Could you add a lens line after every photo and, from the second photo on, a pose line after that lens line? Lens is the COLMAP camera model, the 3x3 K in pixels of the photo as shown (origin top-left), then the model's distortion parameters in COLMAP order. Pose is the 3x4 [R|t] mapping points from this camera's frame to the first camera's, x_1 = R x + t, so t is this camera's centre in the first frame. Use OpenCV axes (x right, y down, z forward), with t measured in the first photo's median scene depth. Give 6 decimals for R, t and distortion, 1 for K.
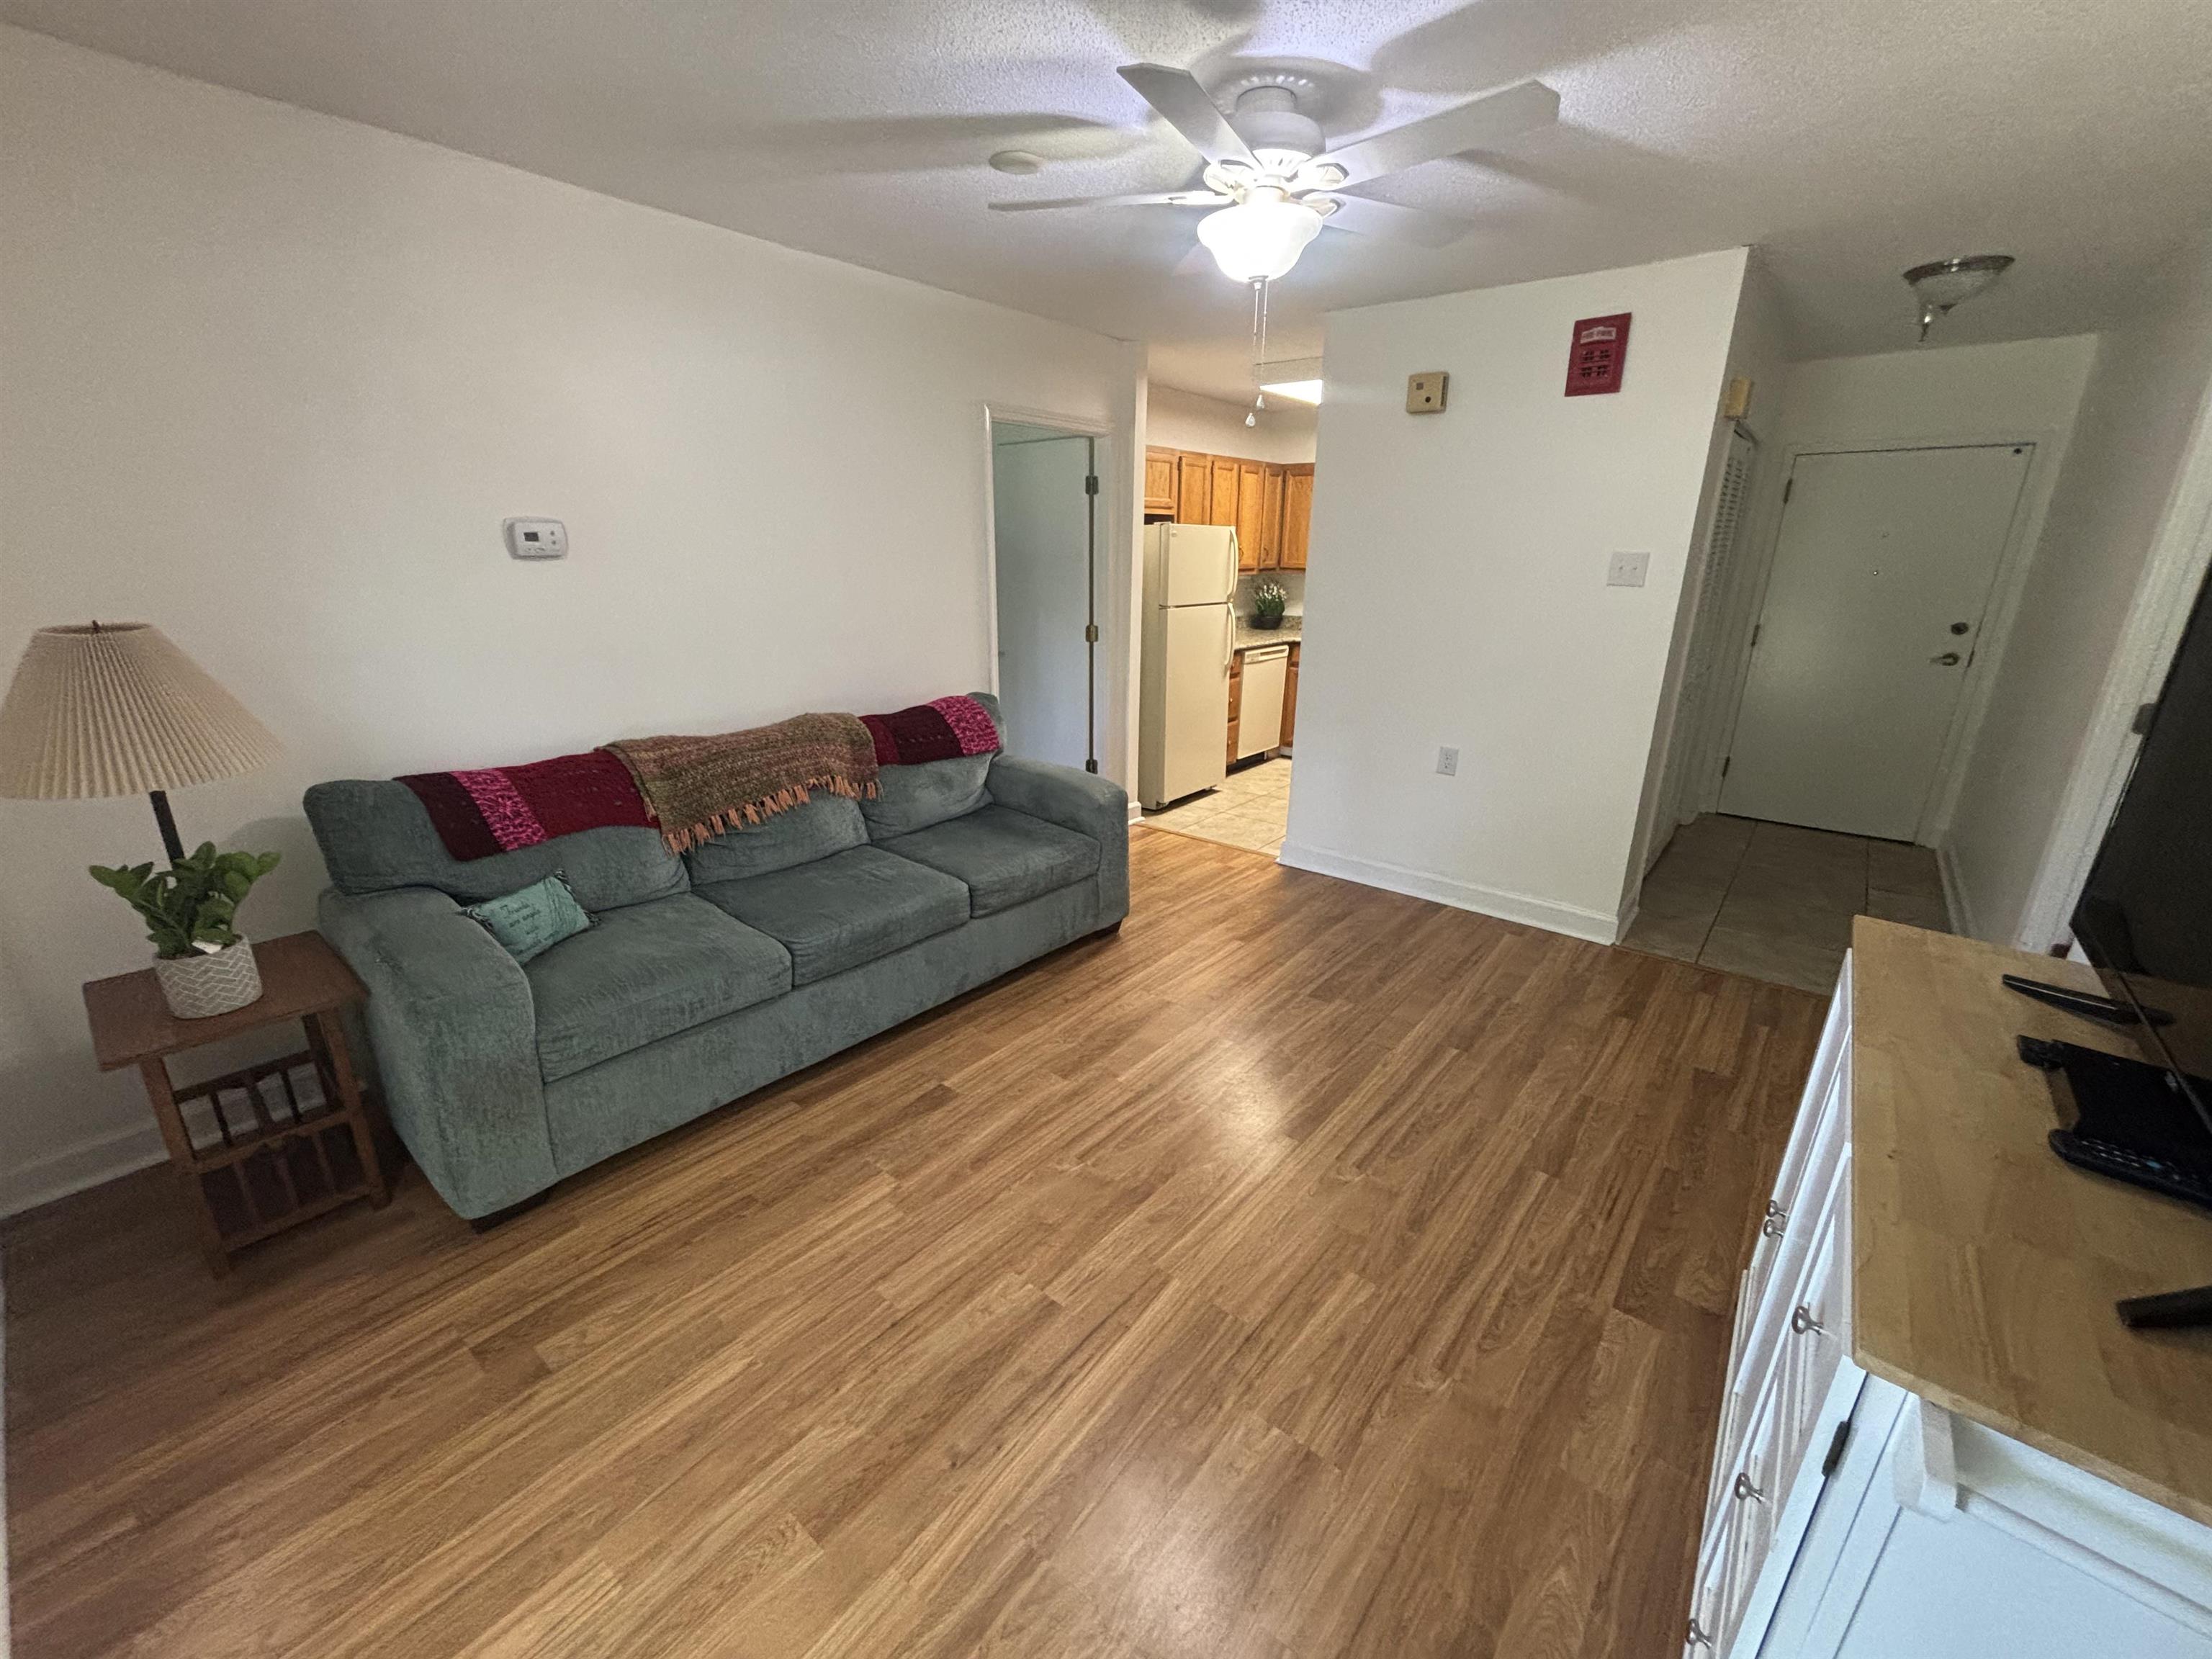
lens RADIAL K [[894.7, 0, 1103.2], [0, 894.7, 824.1], [0, 0, 1]] dist [-0.001083, -0.000382]
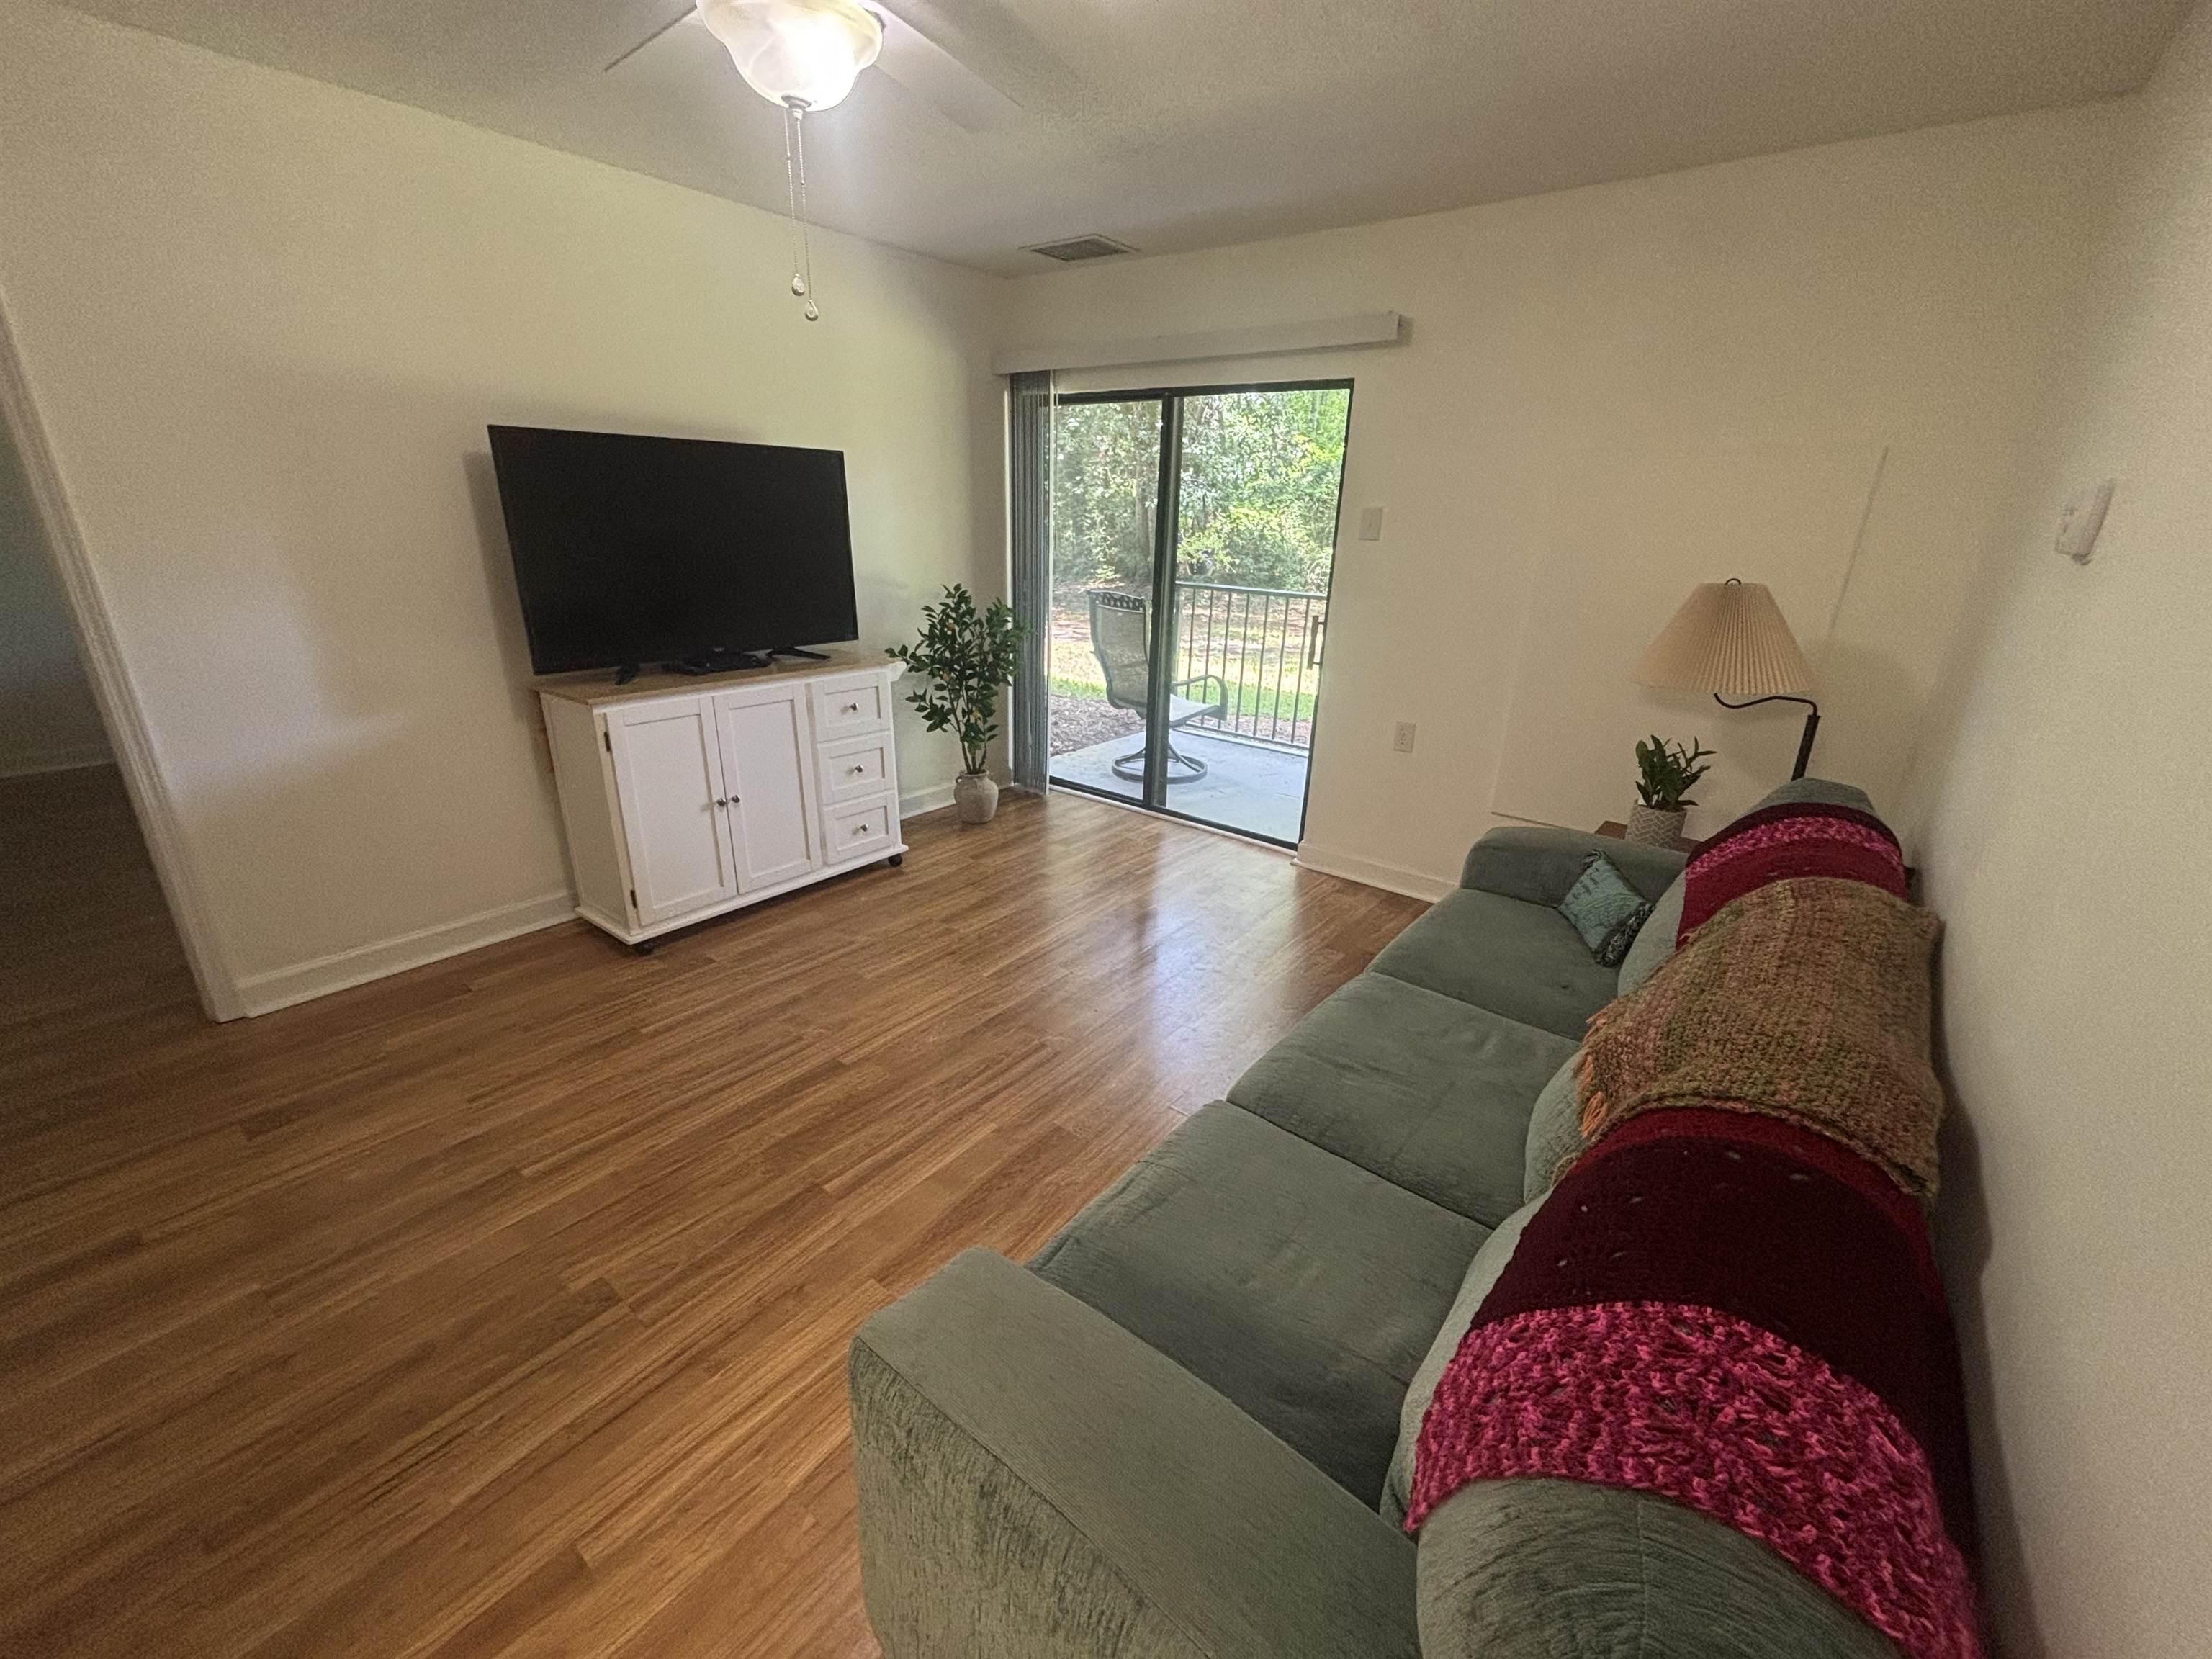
lens RADIAL K [[894.7, 0, 1105.4], [0, 894.7, 834.8], [0, 0, 1]] dist [-0.001083, -0.000382]
pose [[-0.998686, -0.036209, -0.036274, -0.031836], [-0.050733, 0.798968, 0.599230, -0.303187], [0.007284, 0.600283, -0.799755, 1.004873]]
